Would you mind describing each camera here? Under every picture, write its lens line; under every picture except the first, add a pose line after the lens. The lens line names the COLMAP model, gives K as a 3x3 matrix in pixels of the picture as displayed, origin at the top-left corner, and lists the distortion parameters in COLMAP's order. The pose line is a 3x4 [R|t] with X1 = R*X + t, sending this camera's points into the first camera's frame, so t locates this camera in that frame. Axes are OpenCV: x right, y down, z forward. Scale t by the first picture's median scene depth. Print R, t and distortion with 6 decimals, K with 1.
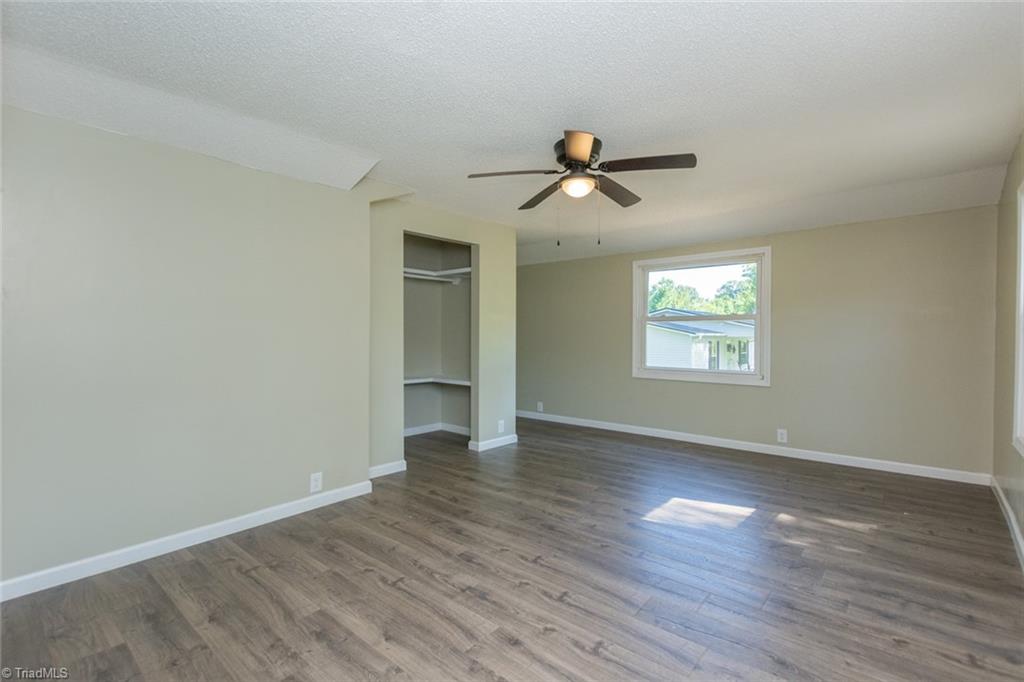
lens RADIAL K [[454.4, 0, 510.7], [0, 454.4, 333.2], [0, 0, 1]] dist [-0.000455, -0.000110]
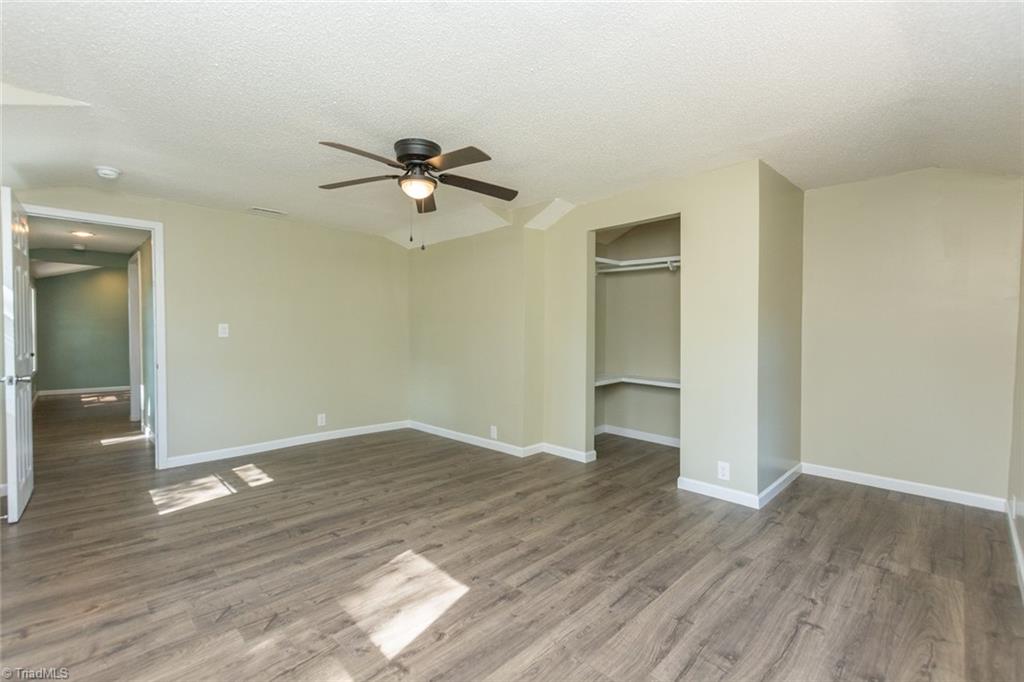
lens RADIAL K [[454.4, 0, 510.7], [0, 454.4, 333.2], [0, 0, 1]] dist [-0.000455, -0.000110]
pose [[-0.061416, 0.010536, -0.998057, 1.193215], [0.003529, 0.999940, 0.010339, -0.008786], [0.998106, -0.002887, -0.061450, 1.316982]]
